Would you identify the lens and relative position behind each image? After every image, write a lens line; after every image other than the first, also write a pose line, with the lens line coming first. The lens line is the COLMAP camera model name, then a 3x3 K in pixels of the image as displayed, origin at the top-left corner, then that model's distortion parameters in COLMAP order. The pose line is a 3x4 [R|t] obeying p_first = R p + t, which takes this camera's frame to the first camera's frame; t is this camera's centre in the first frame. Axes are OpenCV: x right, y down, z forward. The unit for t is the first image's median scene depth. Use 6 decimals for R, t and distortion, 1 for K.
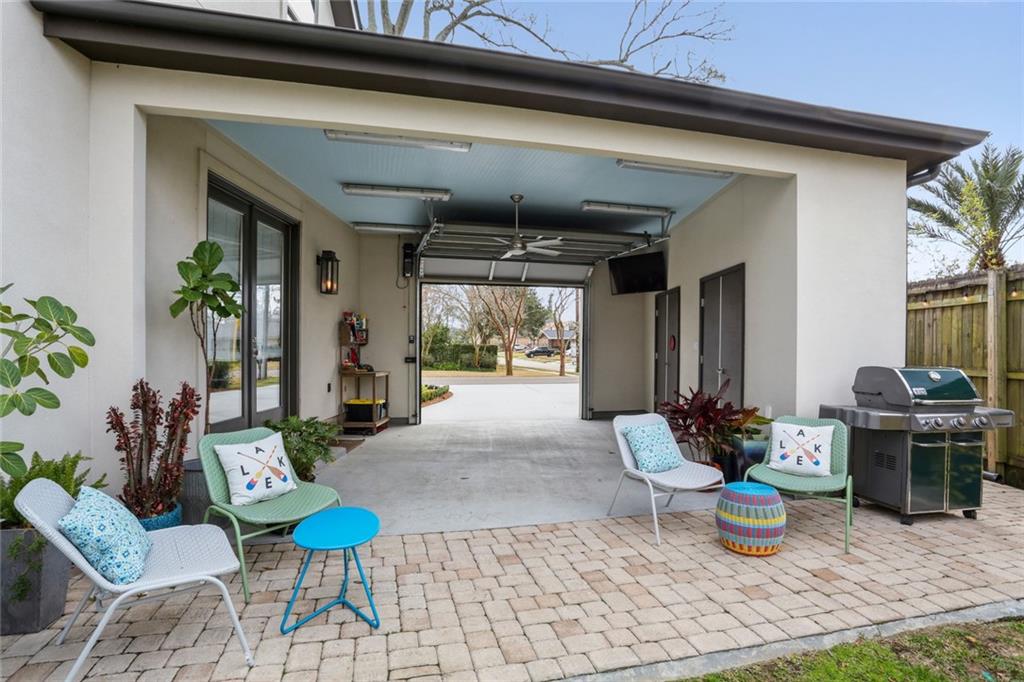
lens RADIAL K [[528.9, 0, 509.8], [0, 528.9, 344.6], [0, 0, 1]] dist [-0.011795, 0.000651]
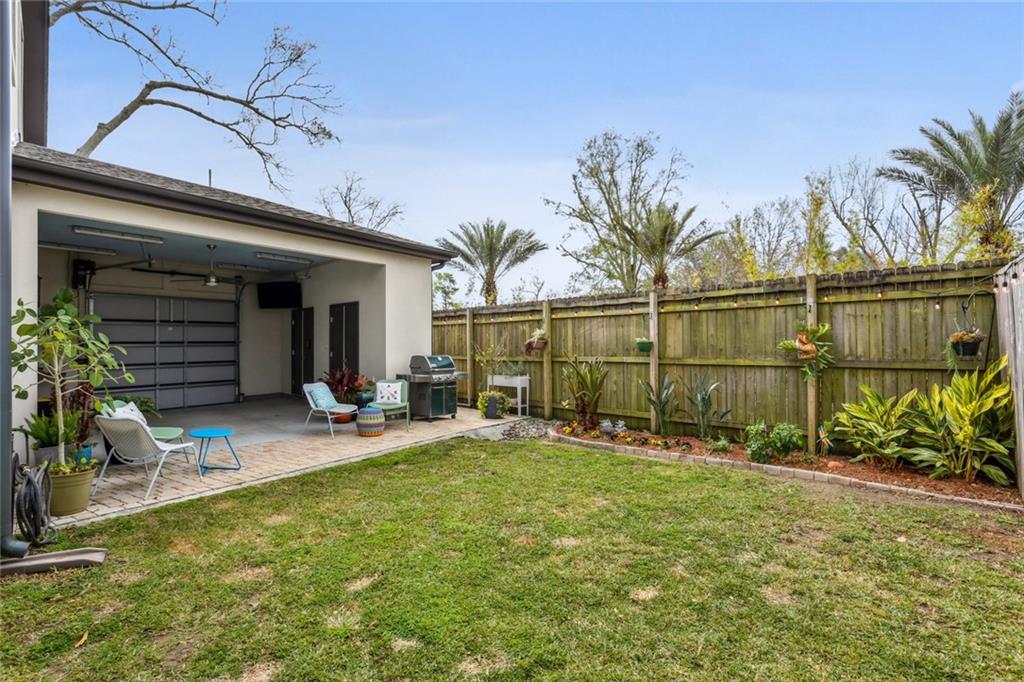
lens RADIAL K [[528.9, 0, 510.4], [0, 528.9, 340.5], [0, 0, 1]] dist [-0.011795, 0.000651]
pose [[0.730150, -0.006445, 0.683257, -0.563958], [0.007349, 0.999972, 0.001579, -0.022820], [-0.683248, 0.003869, 0.730177, -0.926314]]
